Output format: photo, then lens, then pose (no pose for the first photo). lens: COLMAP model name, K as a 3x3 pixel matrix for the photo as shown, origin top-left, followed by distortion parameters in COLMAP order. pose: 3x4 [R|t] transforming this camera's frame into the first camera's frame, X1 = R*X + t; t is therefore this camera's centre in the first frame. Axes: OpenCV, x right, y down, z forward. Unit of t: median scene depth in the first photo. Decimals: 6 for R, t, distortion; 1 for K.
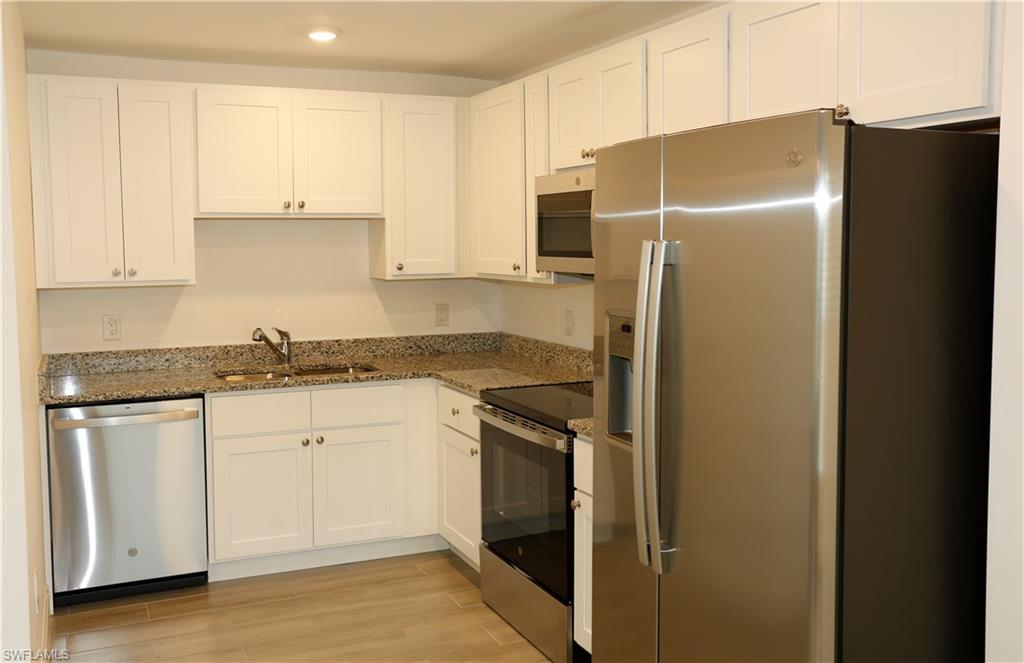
lens RADIAL K [[951.4, 0, 492.0], [0, 951.4, 299.9], [0, 0, 1]] dist [-0.020256, 0.000000]
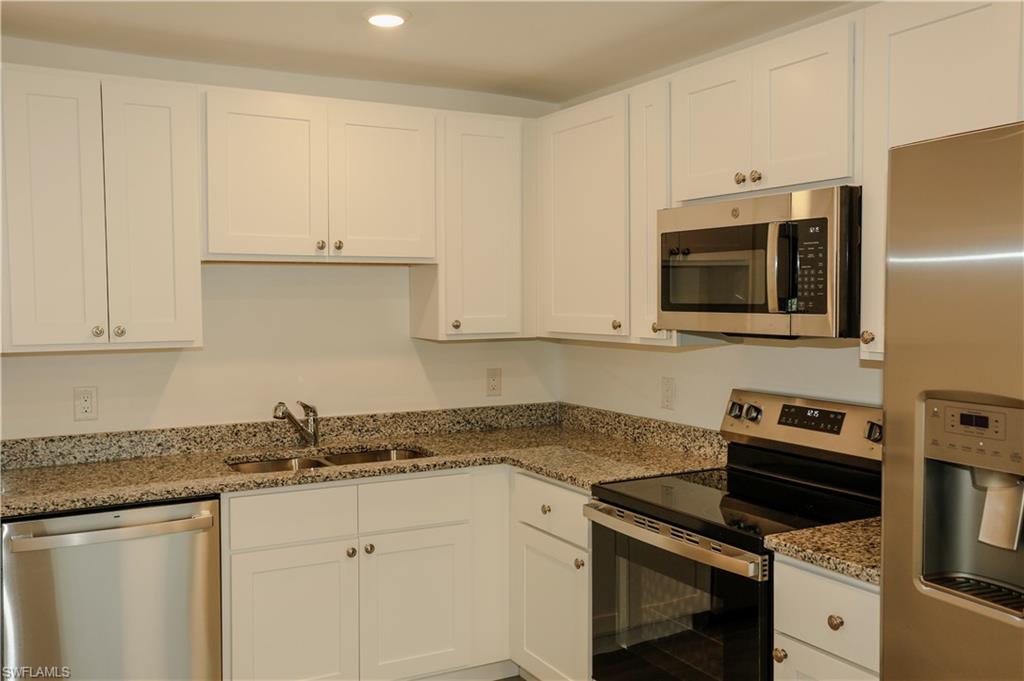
lens RADIAL K [[915.3, 0, 510.7], [0, 915.3, 335.3], [0, 0, 1]] dist [-0.013612, 0.031812]
pose [[0.995316, -0.000167, 0.096671, -0.135158], [0.002304, 0.999755, -0.021999, -0.008842], [-0.096643, 0.022119, 0.995073, 0.240119]]
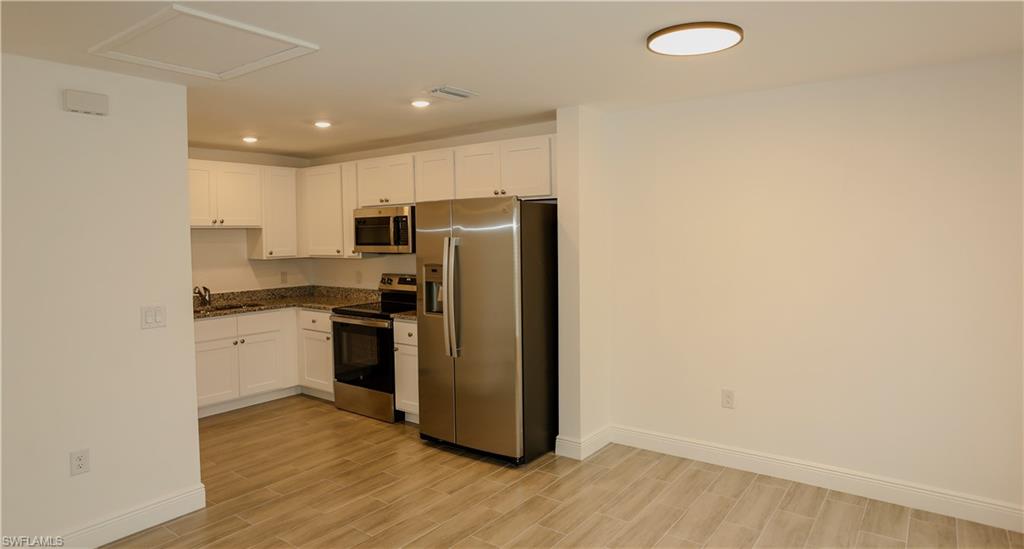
lens RADIAL K [[590.6, 0, 487.0], [0, 590.6, 255.2], [0, 0, 1]] dist [-0.007521, 0.000473]
pose [[0.883539, -0.023500, 0.467768, -0.293268], [0.039707, 0.998903, -0.024817, 0.019768], [-0.466672, 0.040500, 0.883503, -0.311758]]
